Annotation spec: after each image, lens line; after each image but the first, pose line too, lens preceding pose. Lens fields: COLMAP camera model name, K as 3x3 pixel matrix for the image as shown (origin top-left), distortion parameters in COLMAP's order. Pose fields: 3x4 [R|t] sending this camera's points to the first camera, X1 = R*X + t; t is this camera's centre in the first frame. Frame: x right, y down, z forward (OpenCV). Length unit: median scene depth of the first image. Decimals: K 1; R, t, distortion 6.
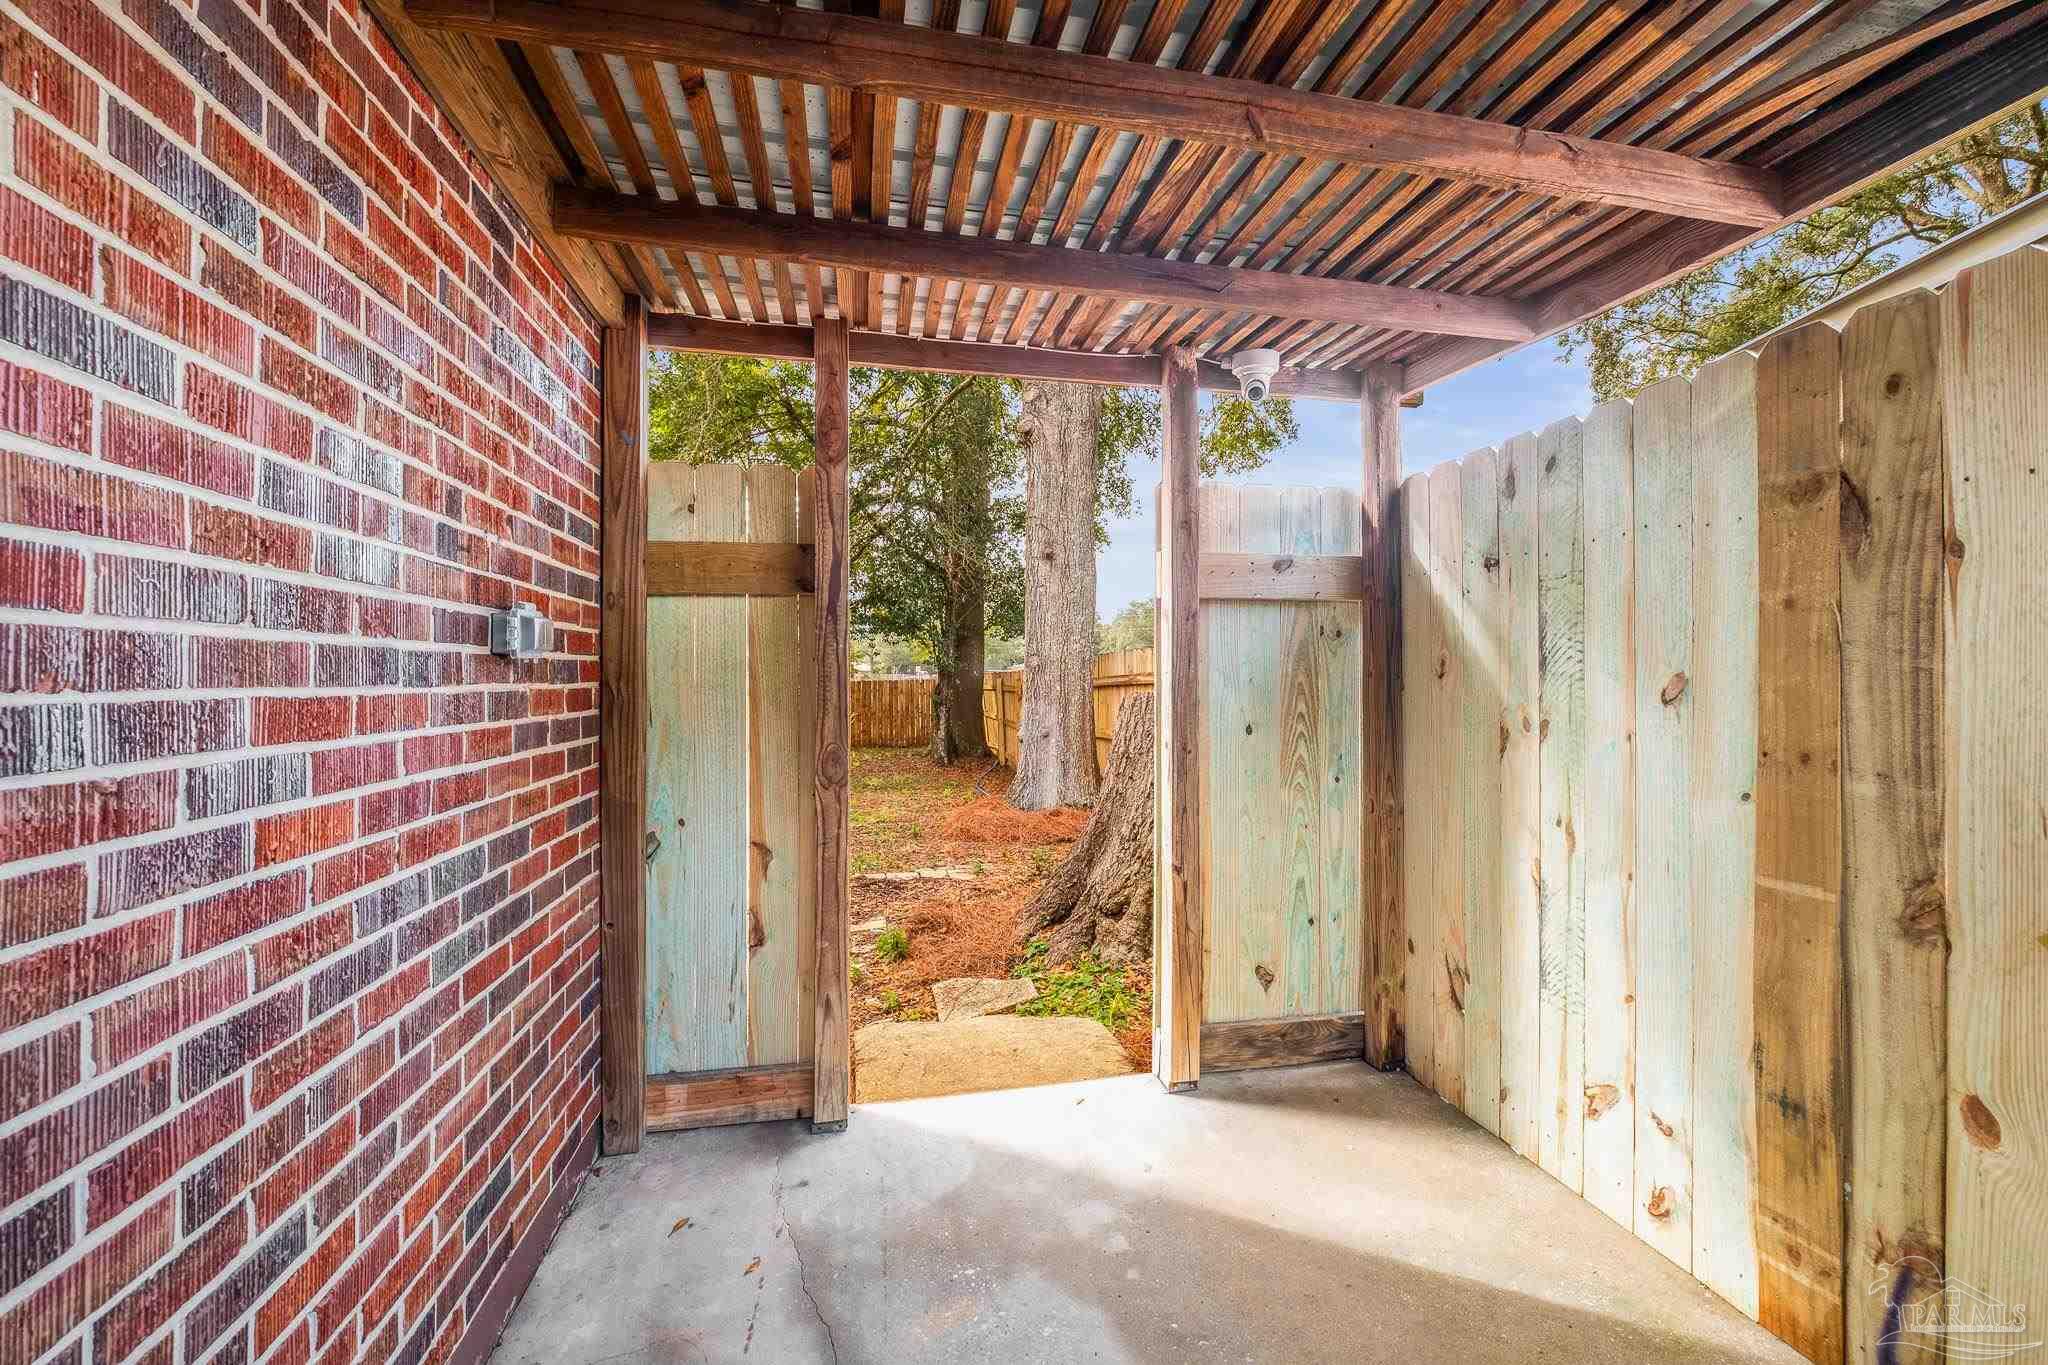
lens RADIAL K [[921.0, 0, 1027.4], [0, 921.0, 678.4], [0, 0, 1]] dist [0.002199, -0.005102]
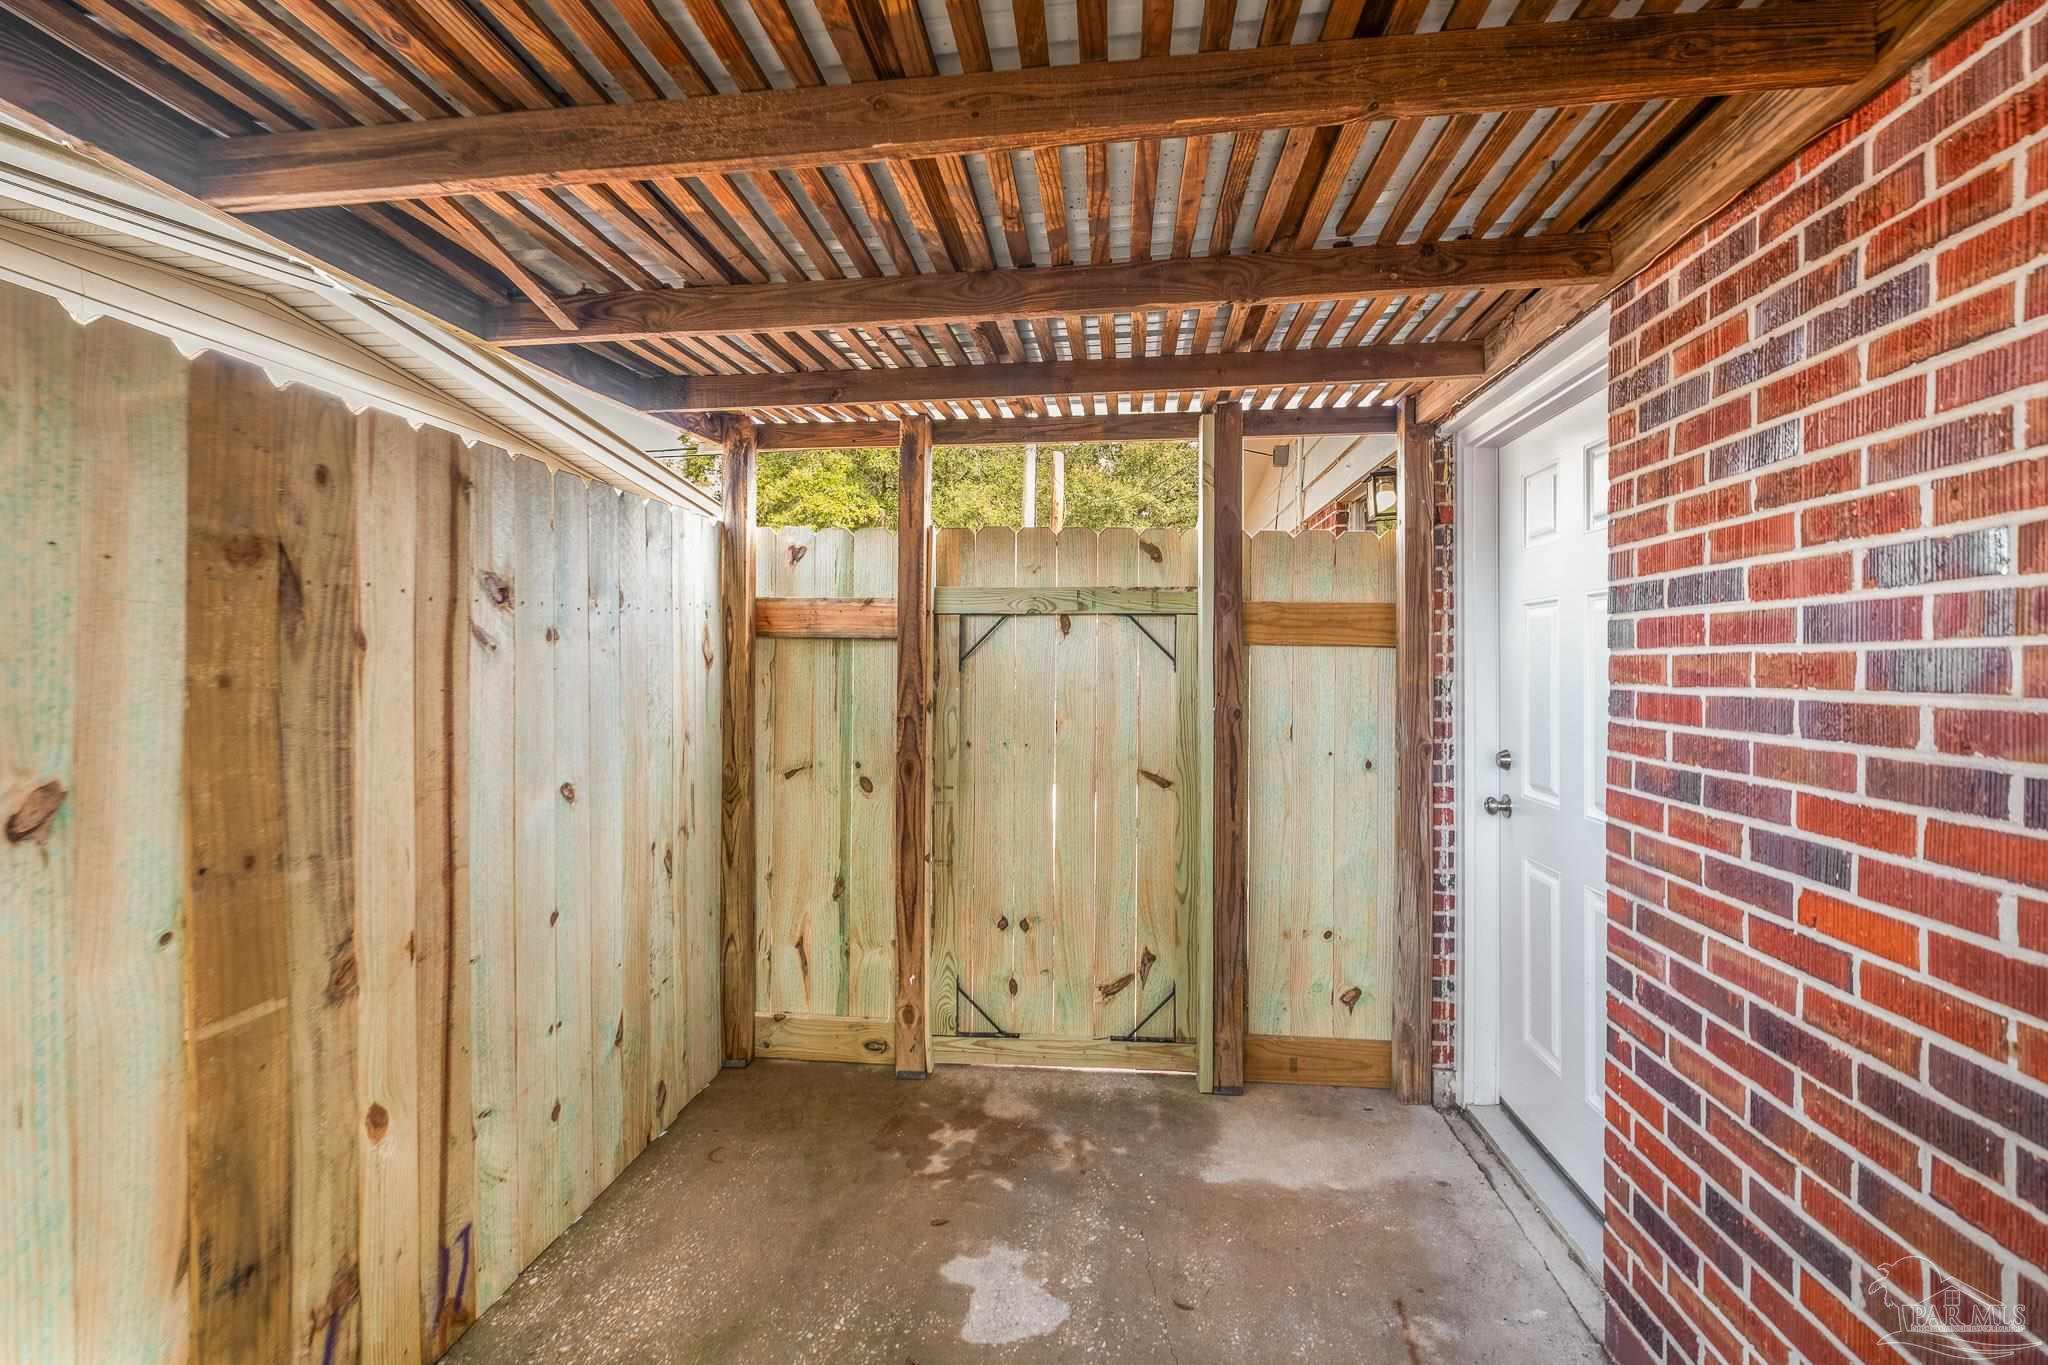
lens RADIAL K [[921.0, 0, 1024.1], [0, 921.0, 664.7], [0, 0, 1]] dist [0.002199, -0.005102]
pose [[-0.959023, -0.001816, 0.283321, -0.100890], [-0.001784, 0.999998, 0.000373, -0.103812], [-0.283321, -0.000147, -0.959025, 1.684208]]
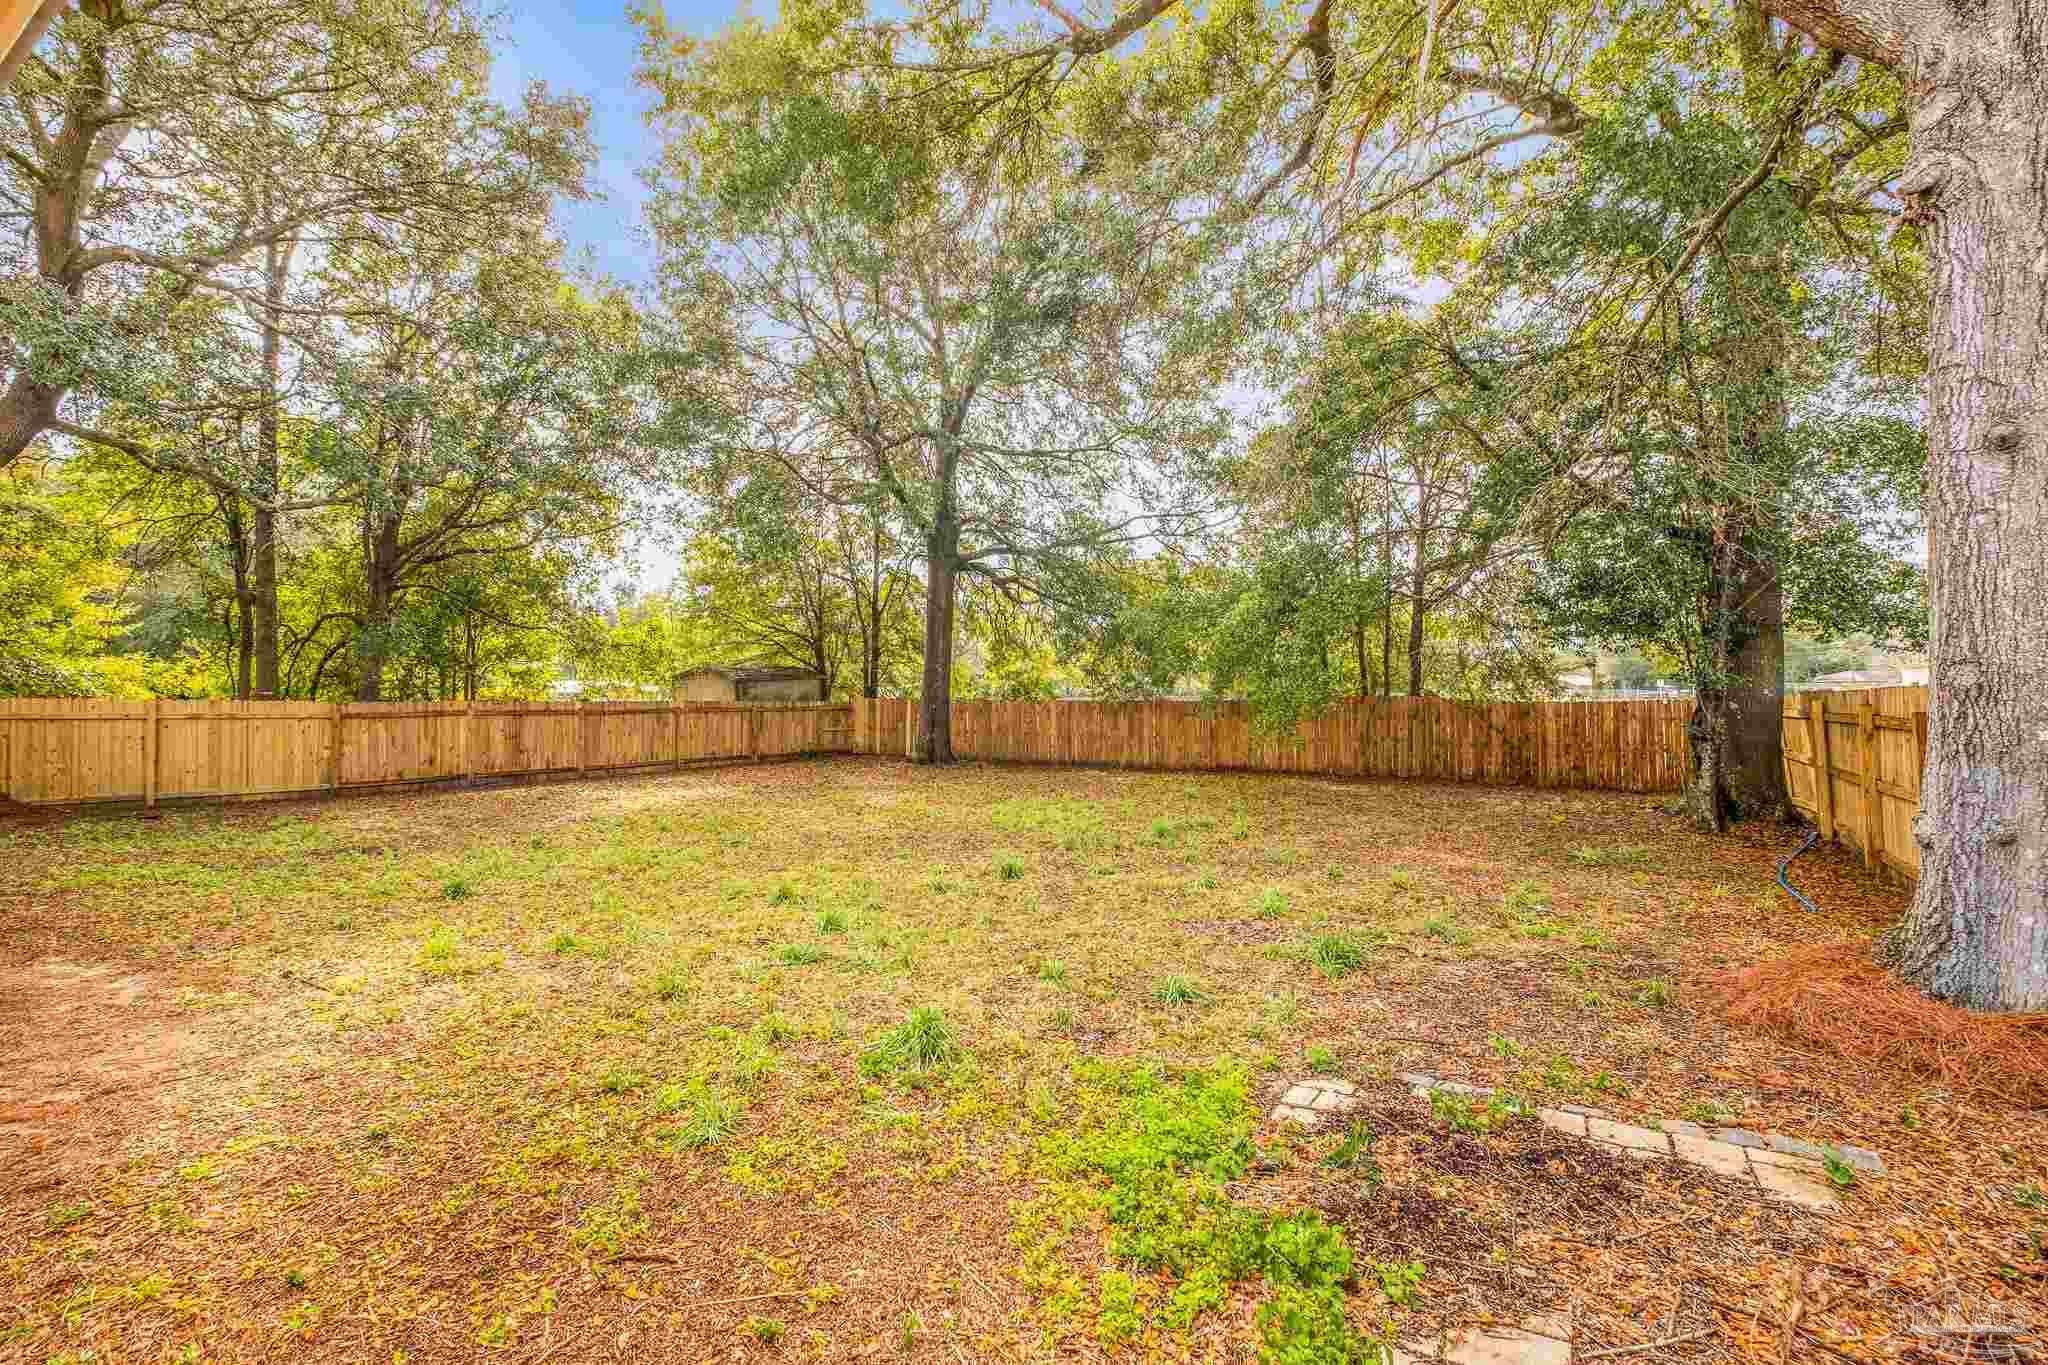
lens RADIAL K [[921.0, 0, 1011.5], [0, 921.0, 676.0], [0, 0, 1]] dist [0.002199, -0.005102]
pose [[0.743687, -0.018035, -0.668285, -0.055084], [0.004565, 0.999750, -0.021901, -0.014840], [0.668513, 0.013237, 0.743583, 0.469158]]
